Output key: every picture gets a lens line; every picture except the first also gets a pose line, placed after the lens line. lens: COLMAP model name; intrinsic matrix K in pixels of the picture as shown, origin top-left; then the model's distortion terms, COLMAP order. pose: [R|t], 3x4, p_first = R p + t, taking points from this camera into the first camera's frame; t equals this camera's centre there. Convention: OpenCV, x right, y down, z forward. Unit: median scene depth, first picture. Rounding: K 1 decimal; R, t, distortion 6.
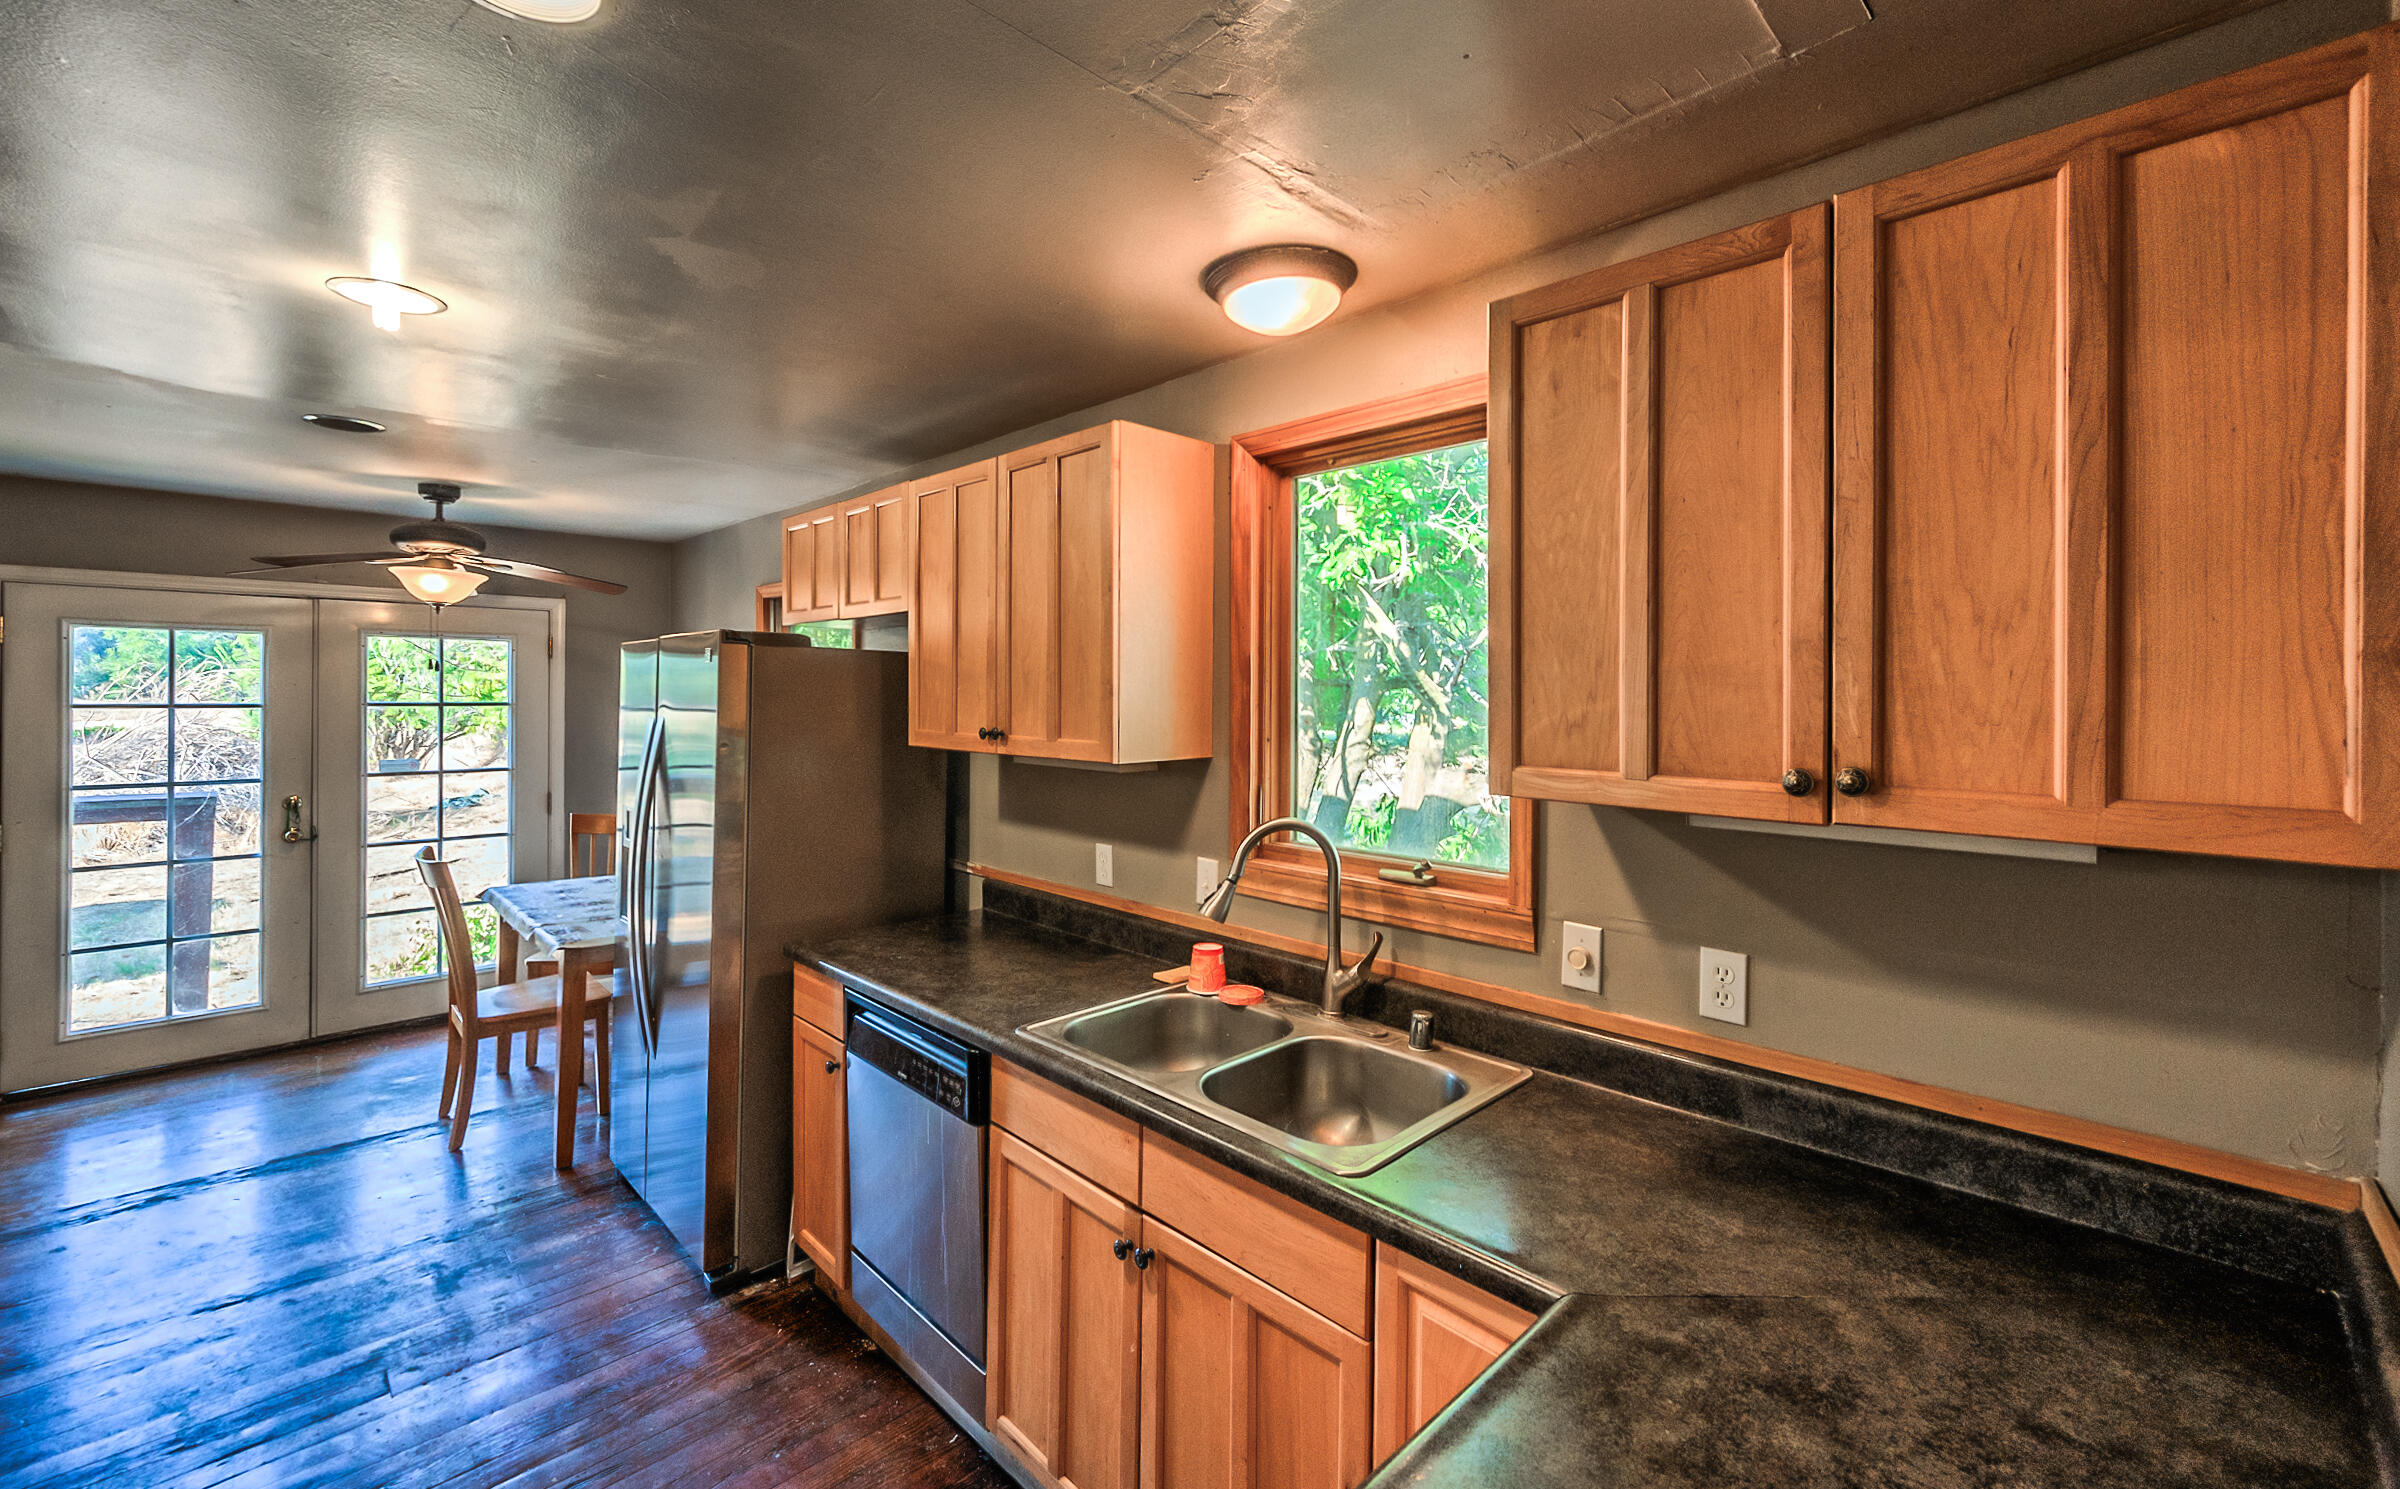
lens RADIAL K [[974.8, 0, 1204.7], [0, 974.8, 696.5], [0, 0, 1]] dist [0.000167, 0.000003]
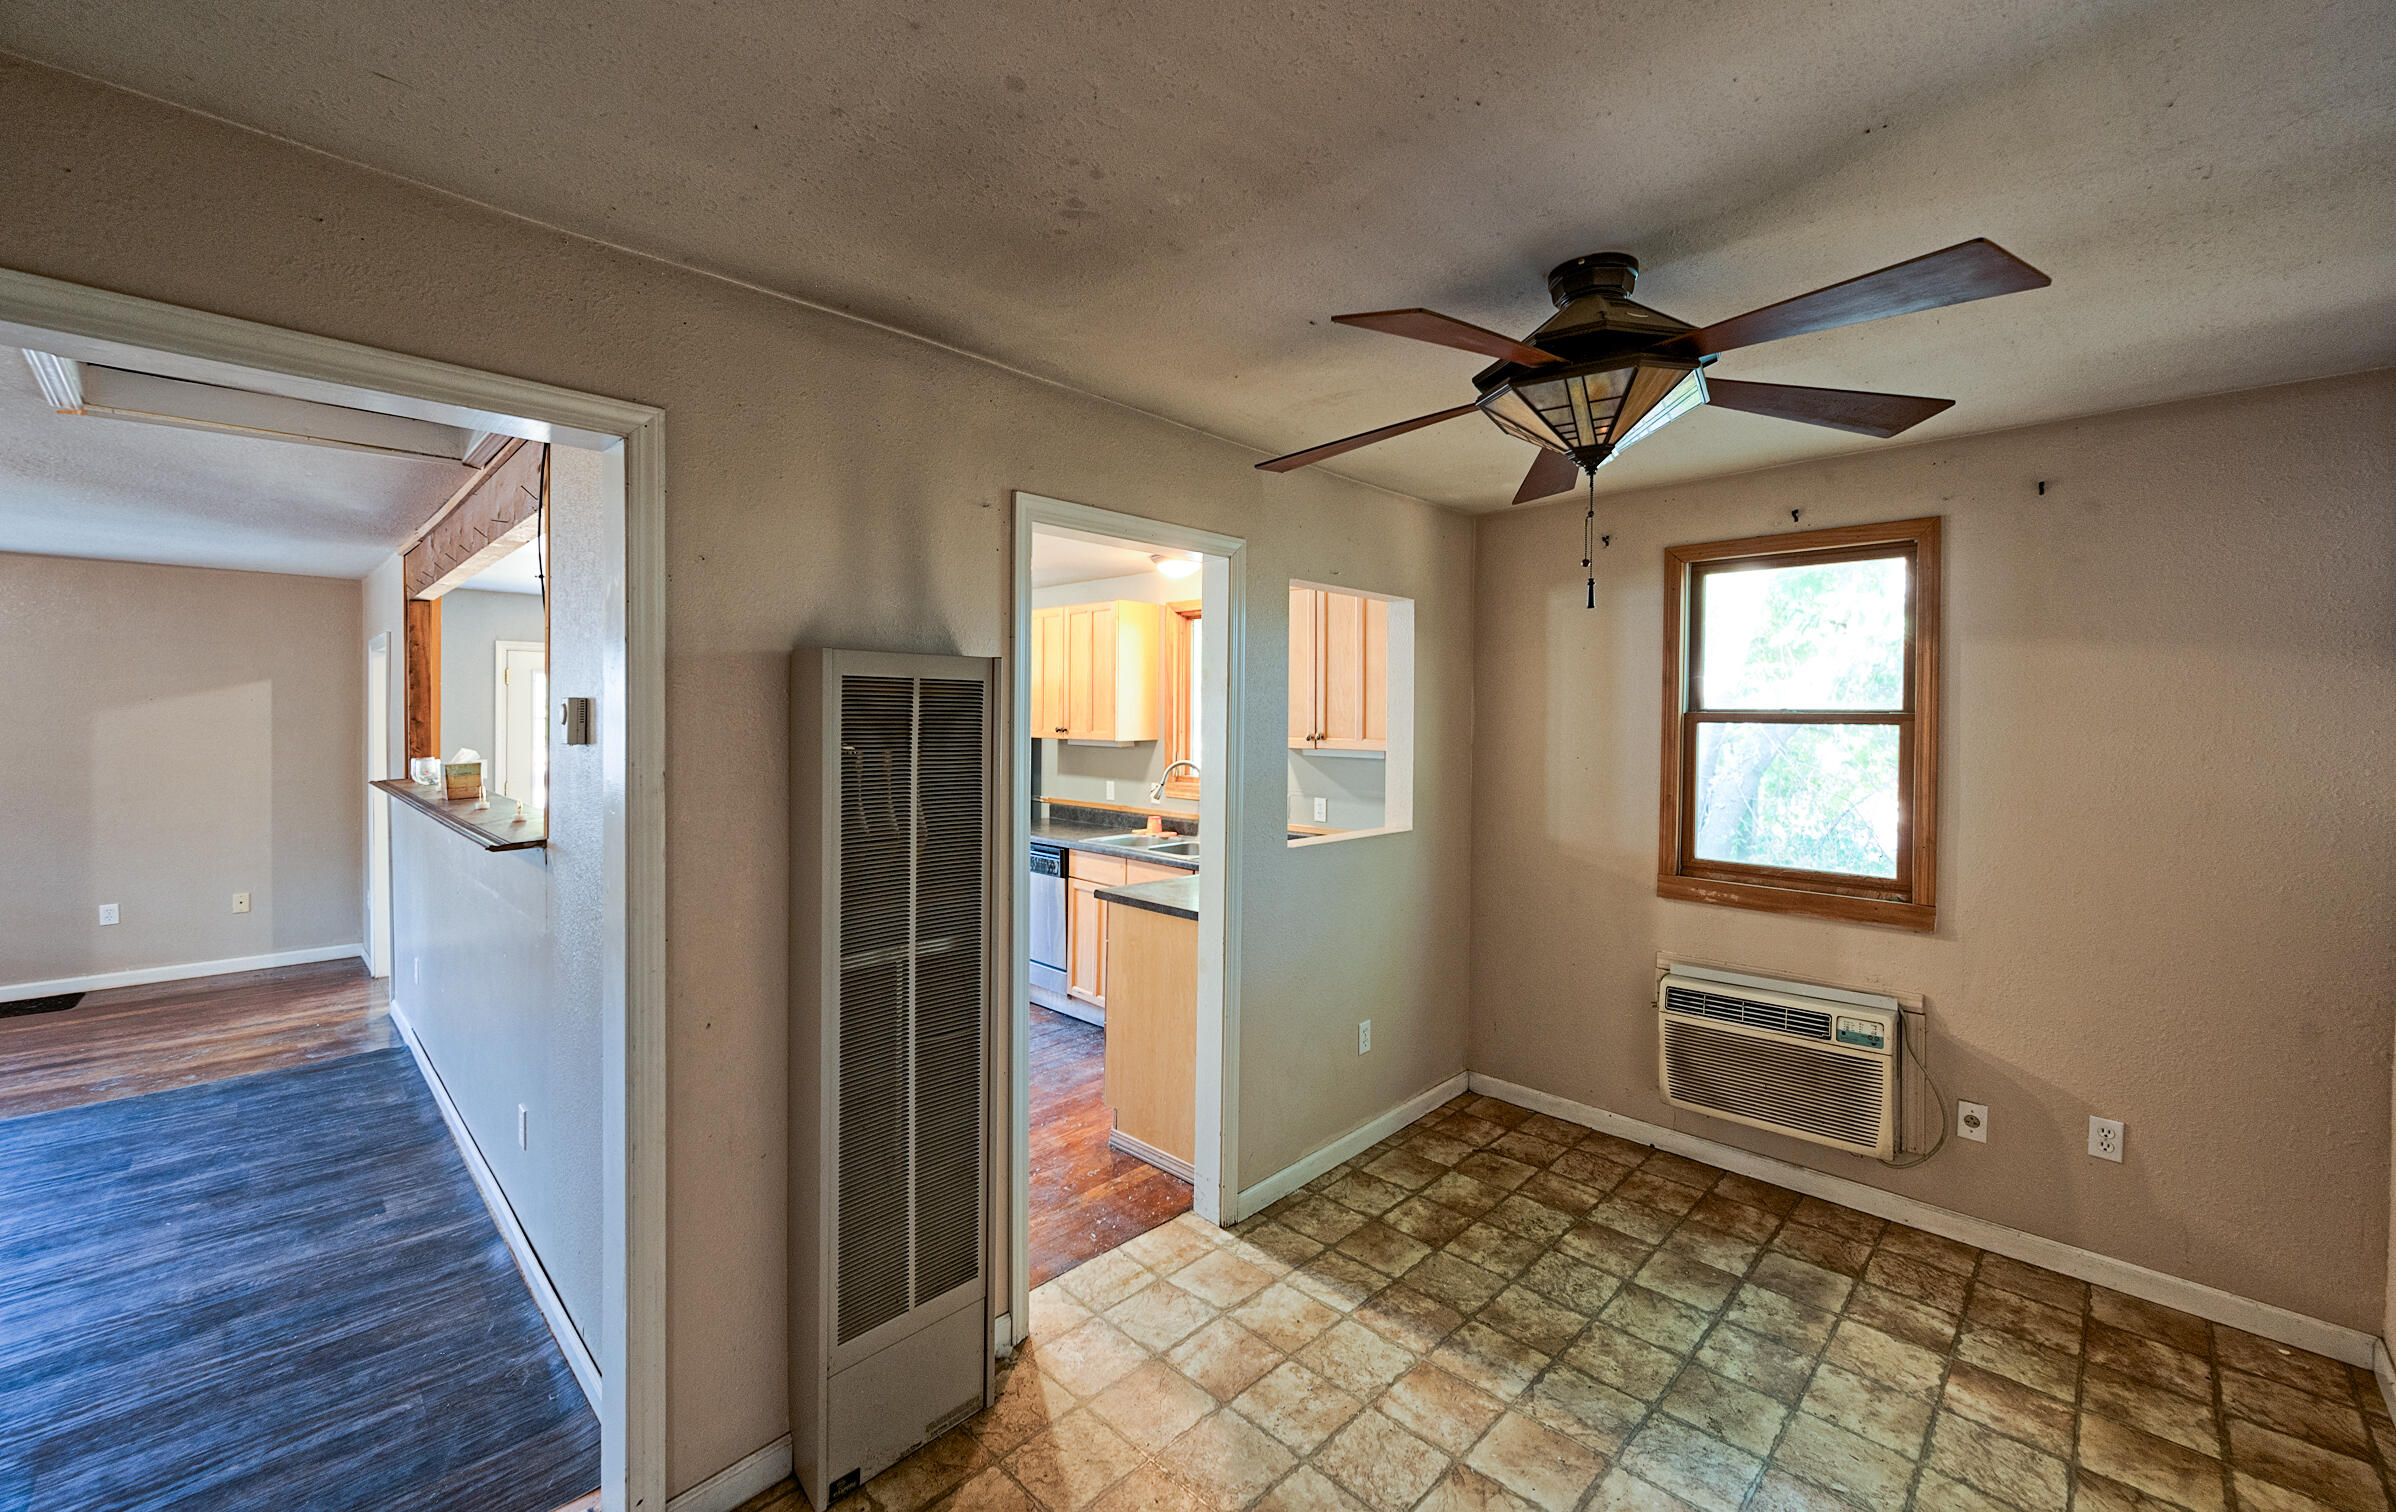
lens RADIAL K [[965.8, 0, 1188.3], [0, 965.8, 728.8], [0, 0, 1]] dist [-0.000500, -0.000032]
pose [[0.999988, 0.003740, -0.003150, 0.092955], [-0.003692, 0.999879, 0.015114, 0.002117], [0.003206, -0.015102, 0.999881, -1.386797]]
